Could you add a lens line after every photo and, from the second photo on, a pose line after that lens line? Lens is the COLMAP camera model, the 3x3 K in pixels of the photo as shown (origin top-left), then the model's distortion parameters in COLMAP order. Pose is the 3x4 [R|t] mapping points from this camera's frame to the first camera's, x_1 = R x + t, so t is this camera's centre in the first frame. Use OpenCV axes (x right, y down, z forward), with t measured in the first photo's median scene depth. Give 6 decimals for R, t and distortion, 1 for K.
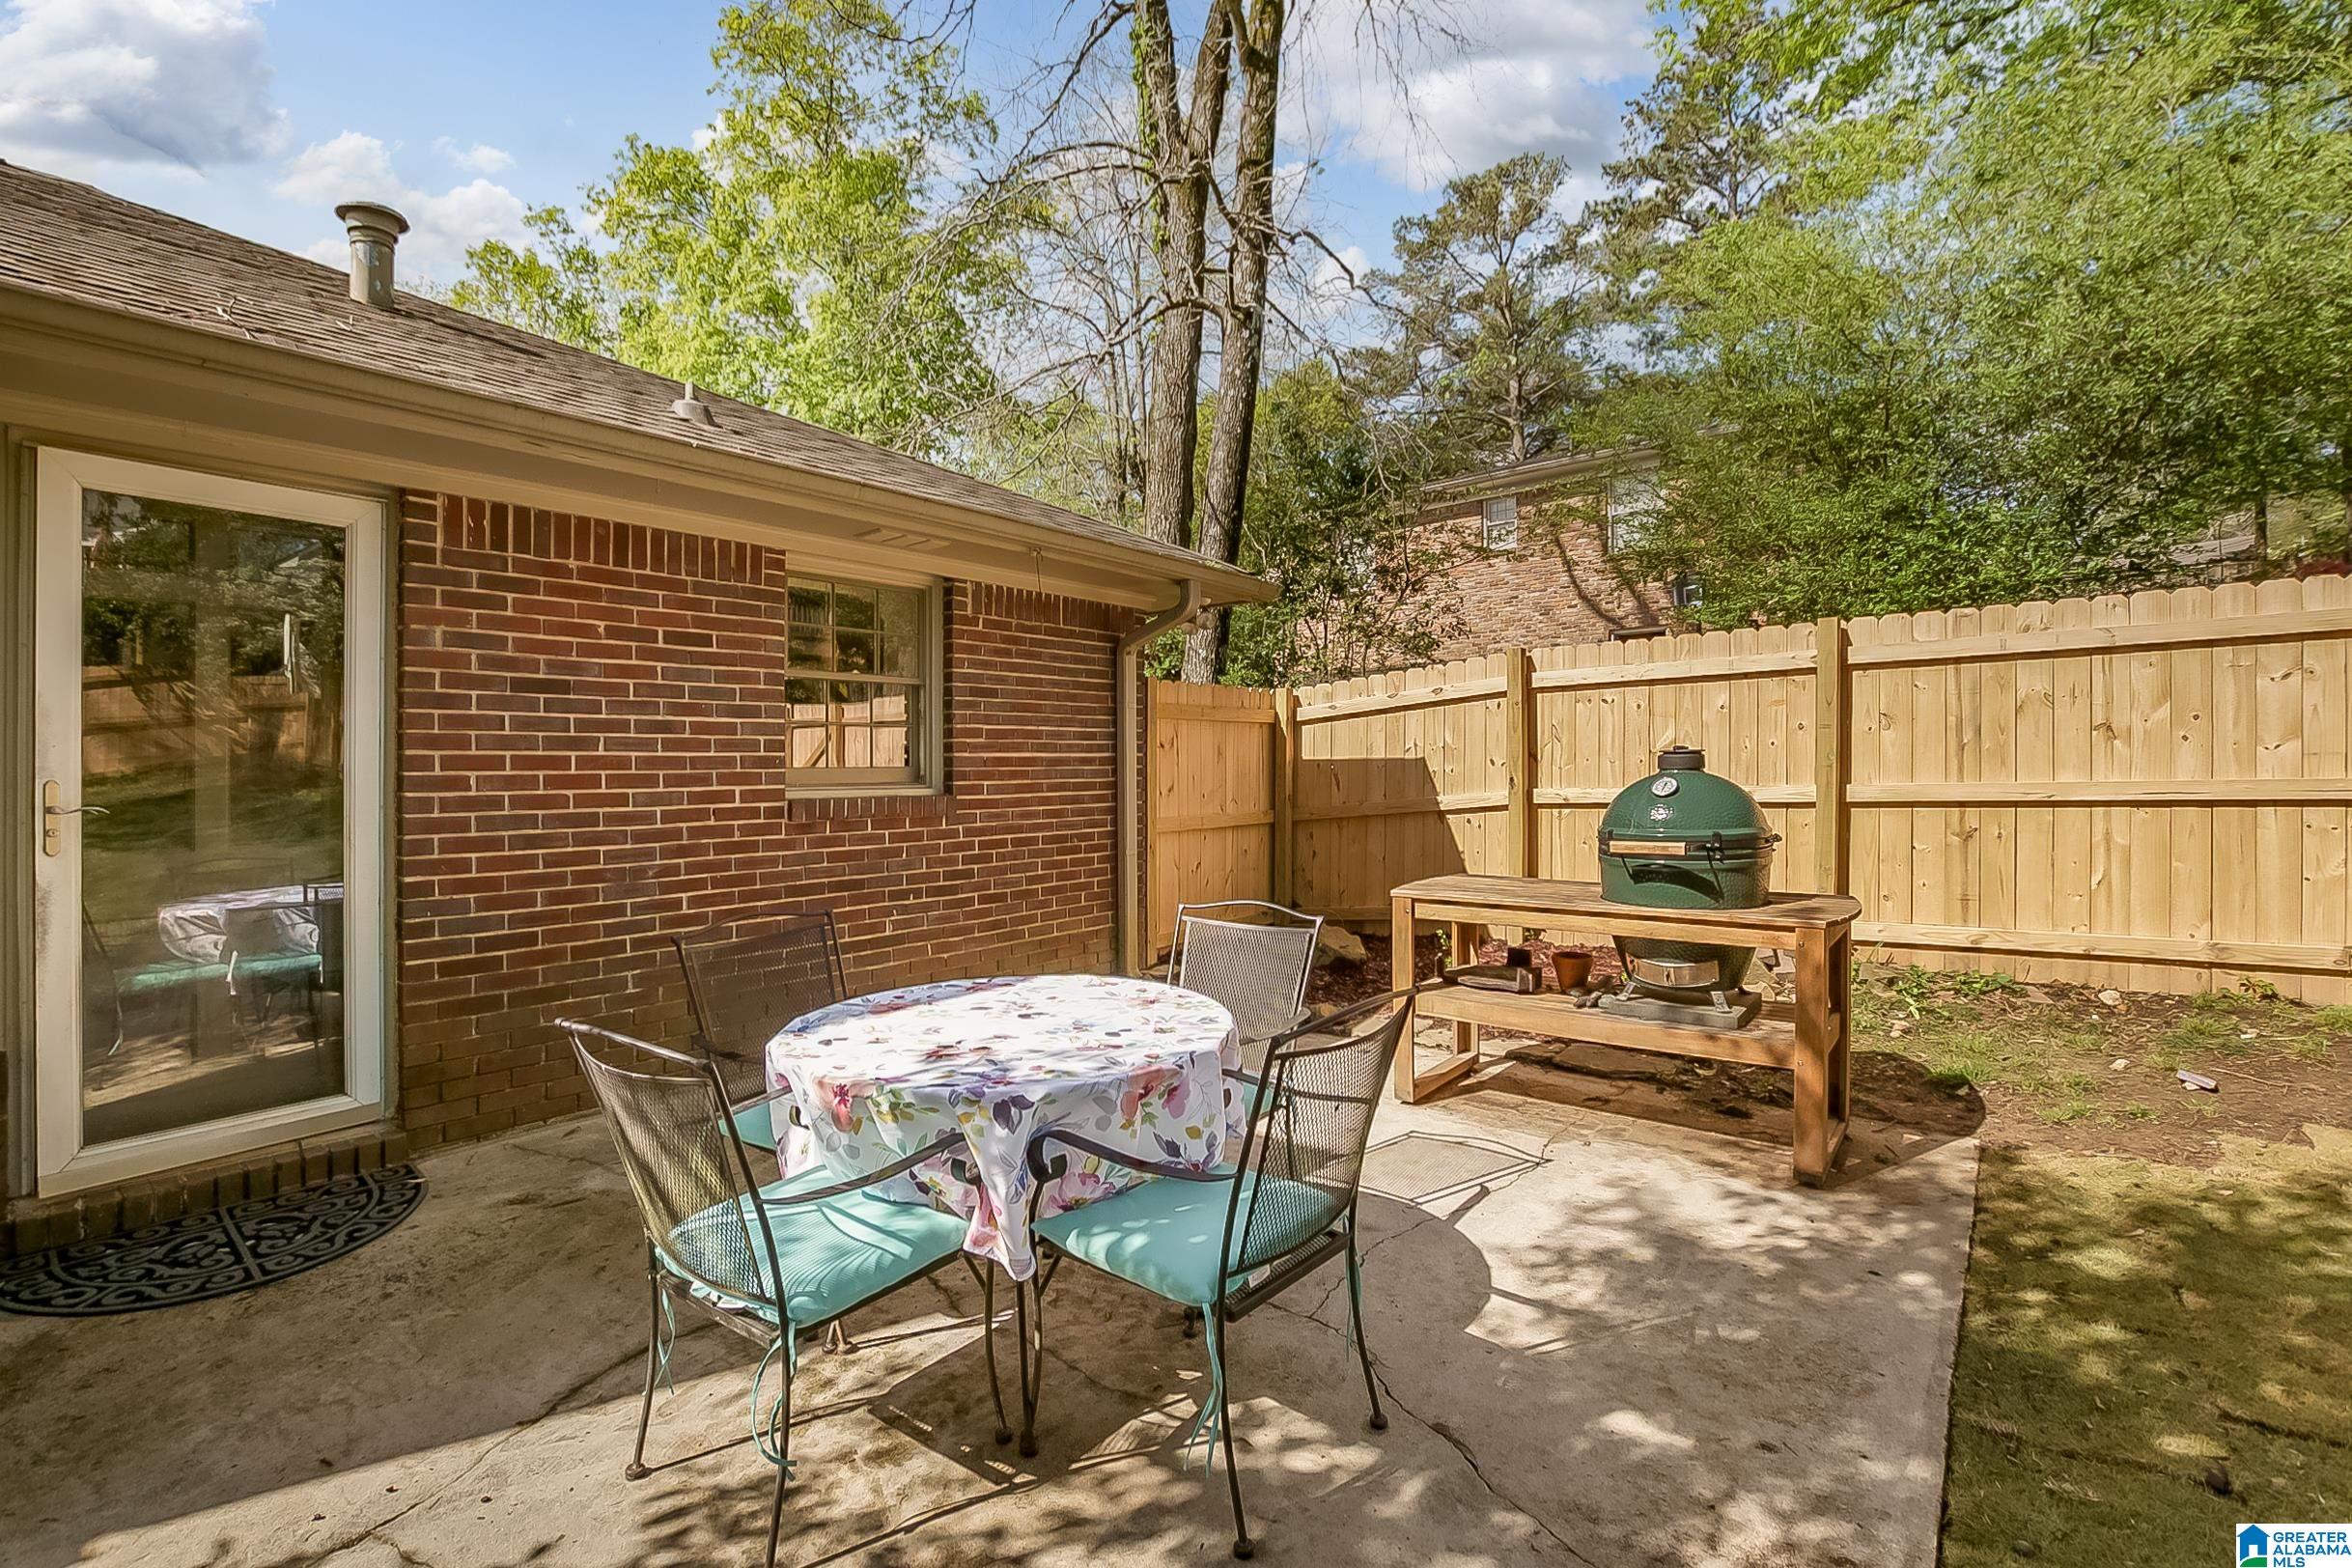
lens RADIAL K [[1071.6, 0, 1150.2], [0, 1071.6, 771.5], [0, 0, 1]] dist [-0.016830, 0.003454]
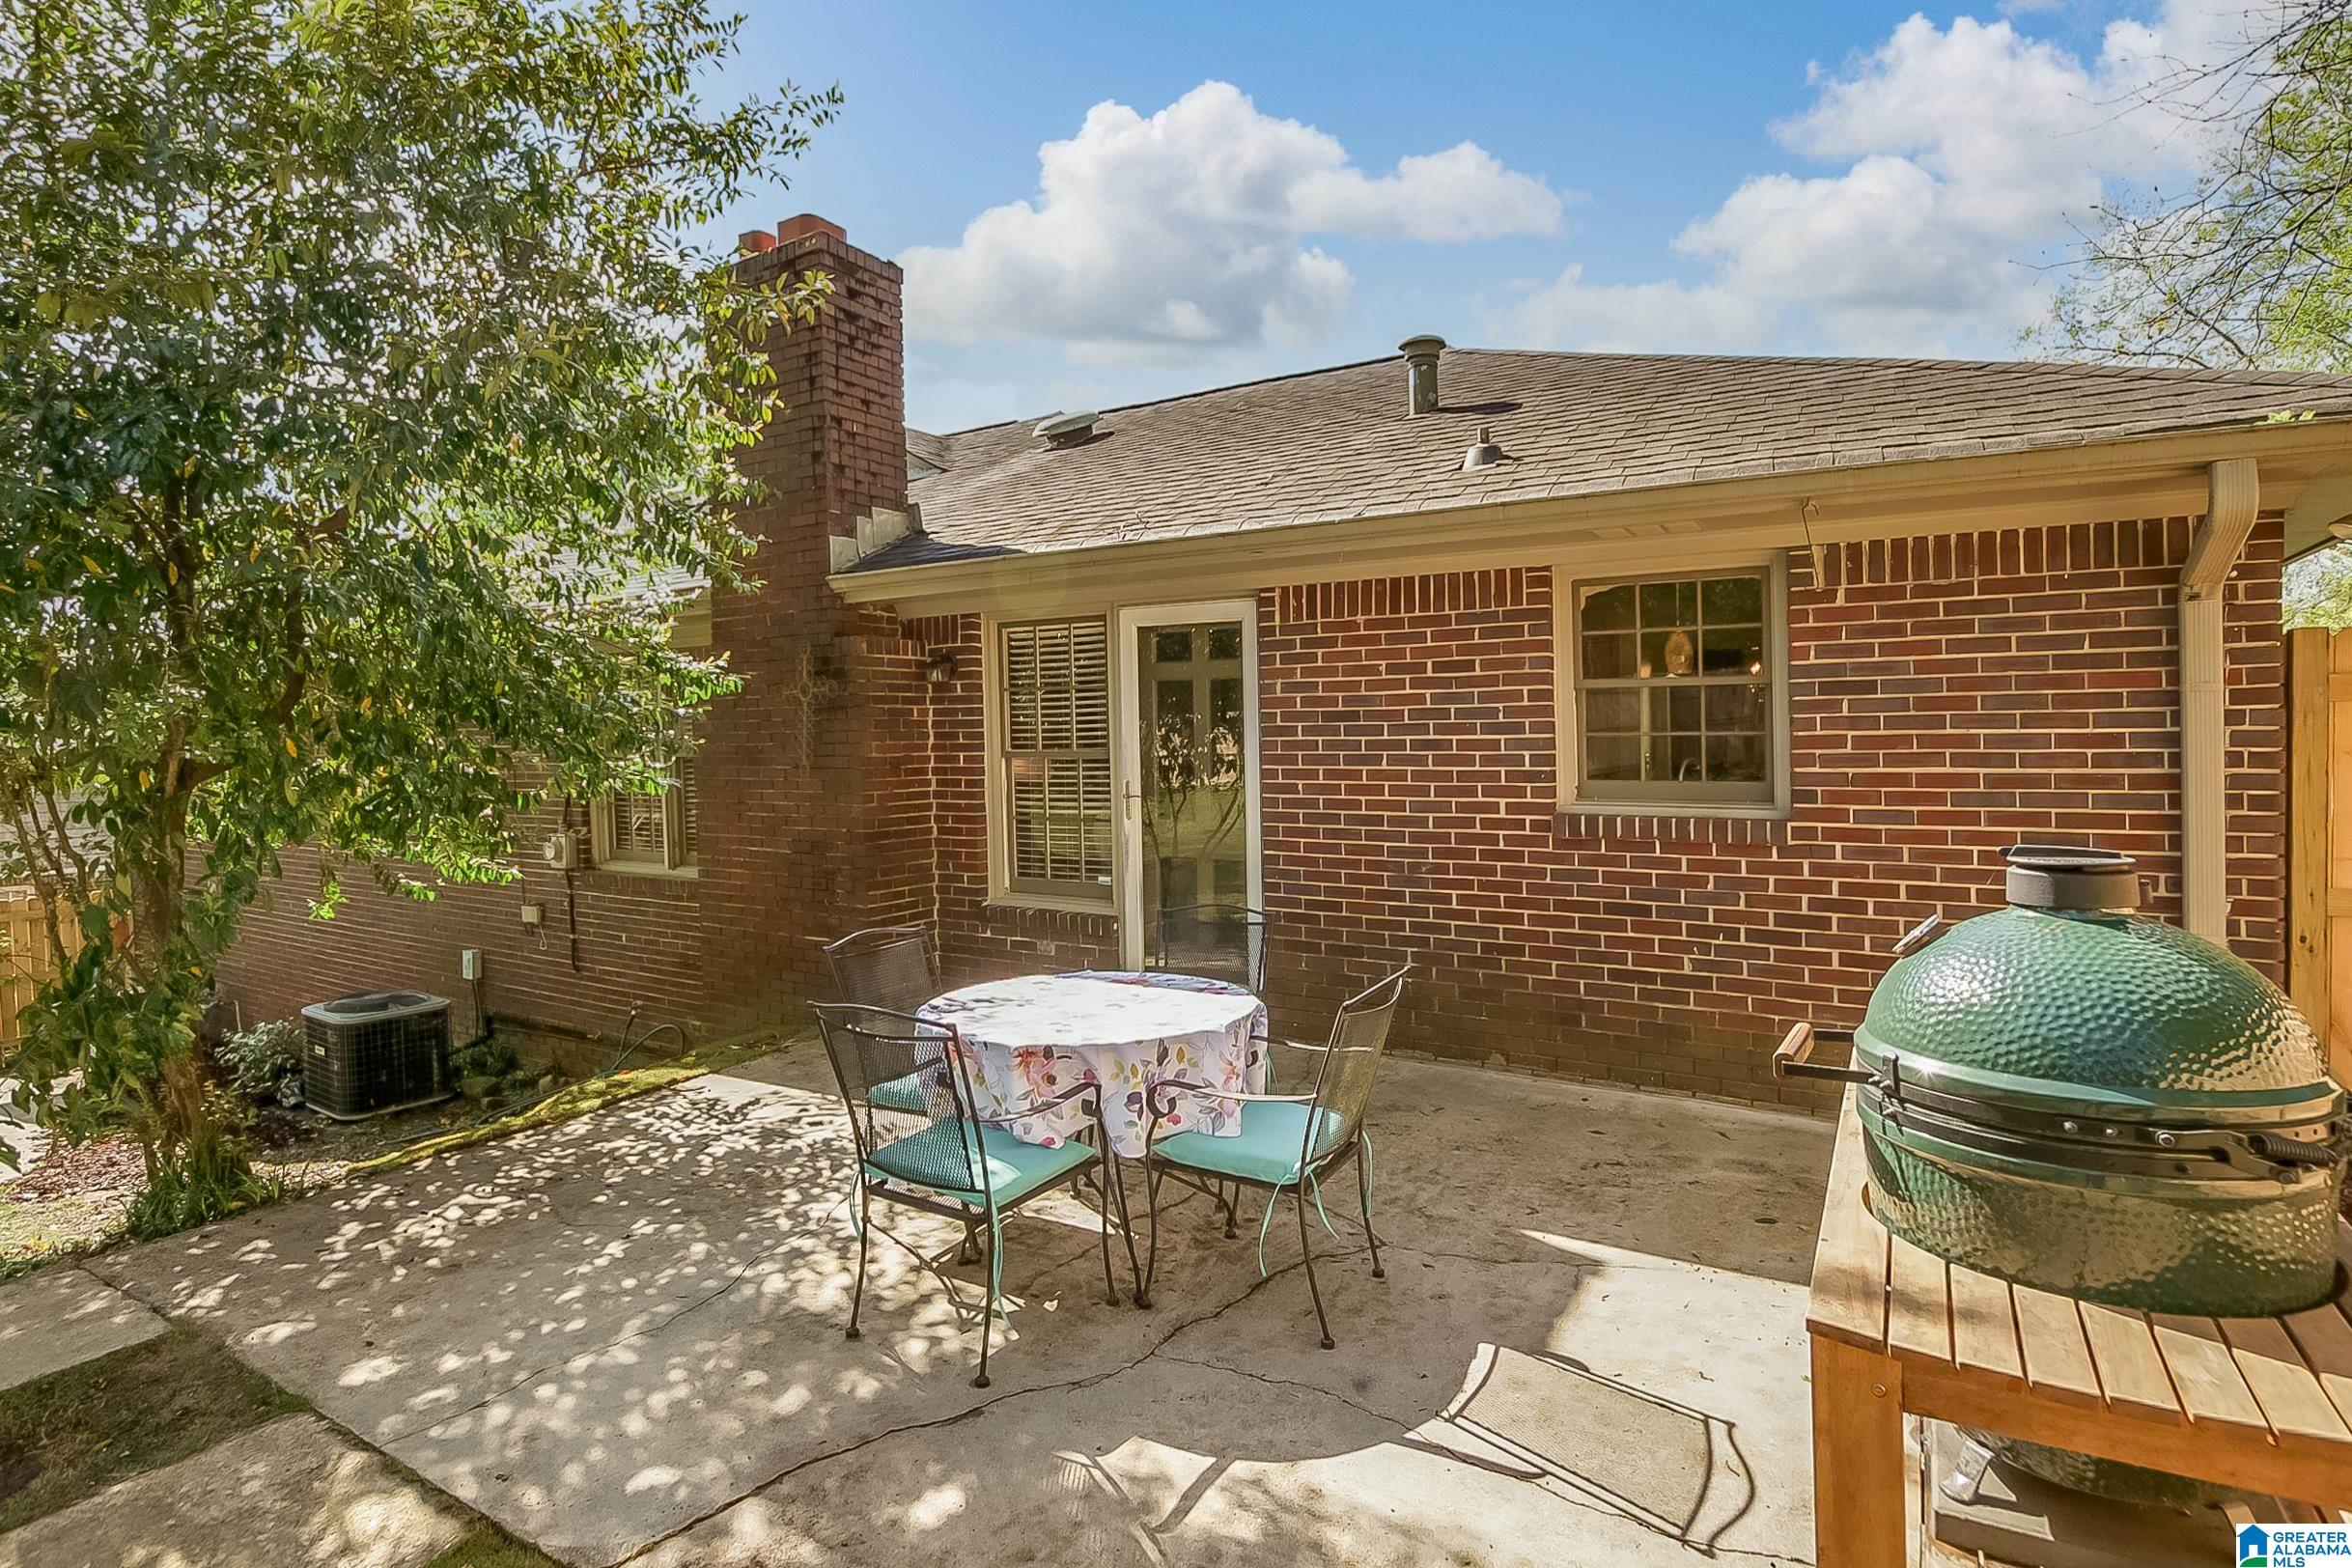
lens RADIAL K [[1169.3, 0, 1161.8], [0, 1169.3, 785.3], [0, 0, 1]] dist [-0.022237, 0.001388]
pose [[0.146559, 0.042695, -0.988280, 0.768999], [-0.000366, 0.999070, 0.043107, -0.053431], [0.989202, -0.005957, 0.146439, 0.531636]]
